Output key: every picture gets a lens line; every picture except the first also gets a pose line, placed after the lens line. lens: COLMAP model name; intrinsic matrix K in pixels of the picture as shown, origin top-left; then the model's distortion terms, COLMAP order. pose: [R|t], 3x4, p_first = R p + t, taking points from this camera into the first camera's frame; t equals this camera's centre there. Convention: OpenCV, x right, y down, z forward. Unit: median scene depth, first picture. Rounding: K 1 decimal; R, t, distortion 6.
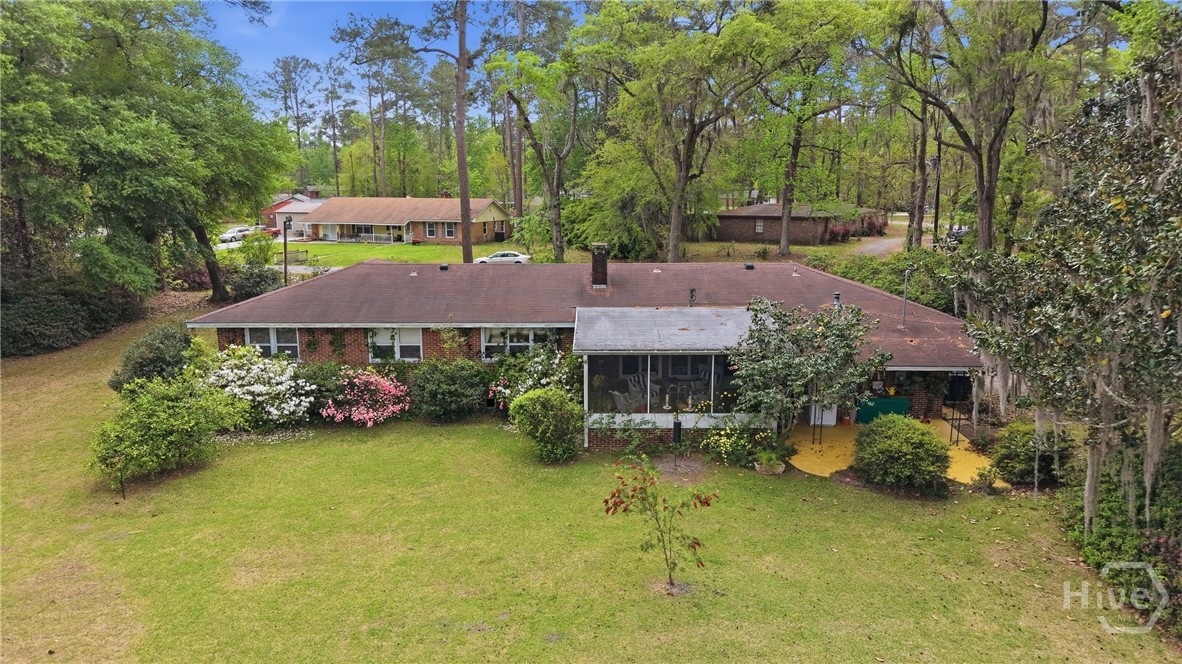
lens RADIAL K [[788.1, 0, 591.0], [0, 788.1, 332.0], [0, 0, 1]] dist [0.032659, -0.026306]
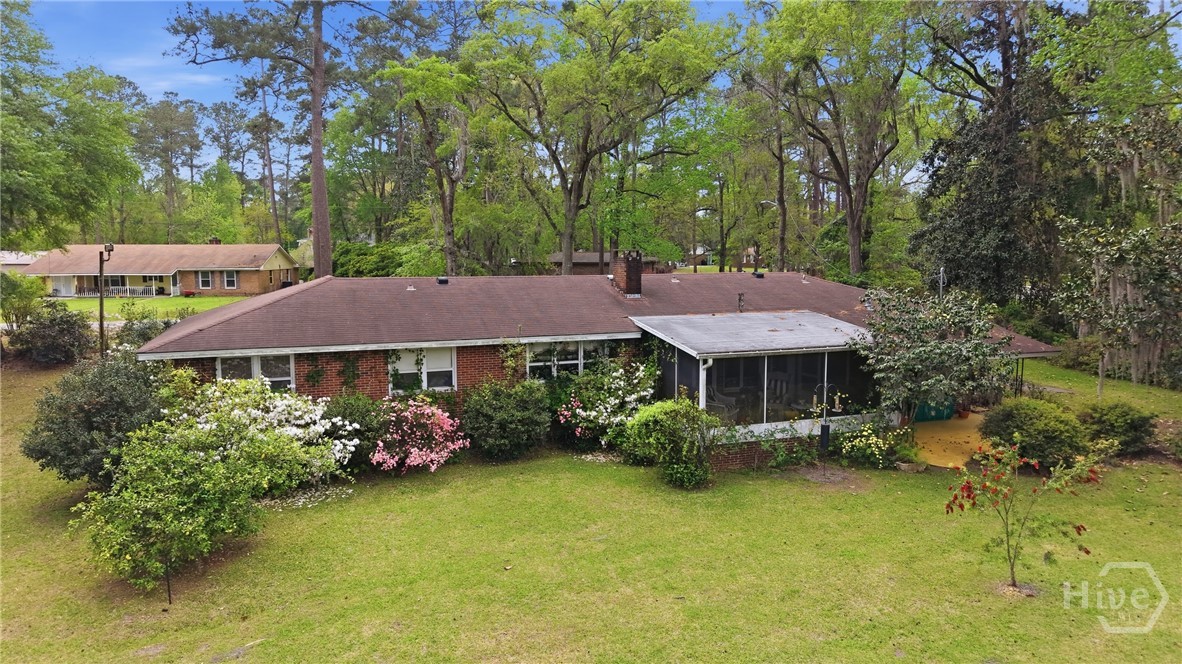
lens RADIAL K [[788.1, 0, 591.0], [0, 788.1, 332.0], [0, 0, 1]] dist [0.032659, -0.026306]
pose [[0.937560, -0.039457, 0.345579, -0.369694], [0.066776, 0.995482, -0.067504, 0.042969], [-0.341355, 0.086366, 0.935958, 0.194817]]
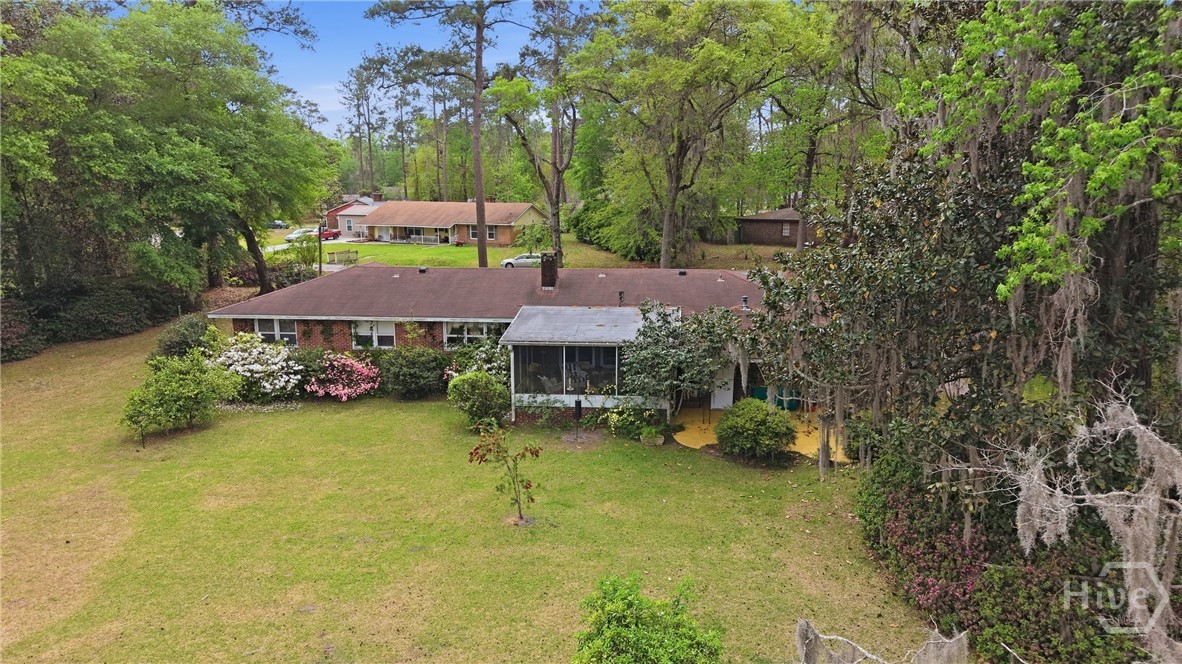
lens RADIAL K [[788.1, 0, 591.0], [0, 788.1, 332.0], [0, 0, 1]] dist [0.032659, -0.026306]
pose [[0.995275, 0.016804, -0.095627, 0.201566], [-0.016641, 0.999858, 0.002500, 0.003487], [0.095655, -0.000897, 0.995414, -0.172126]]
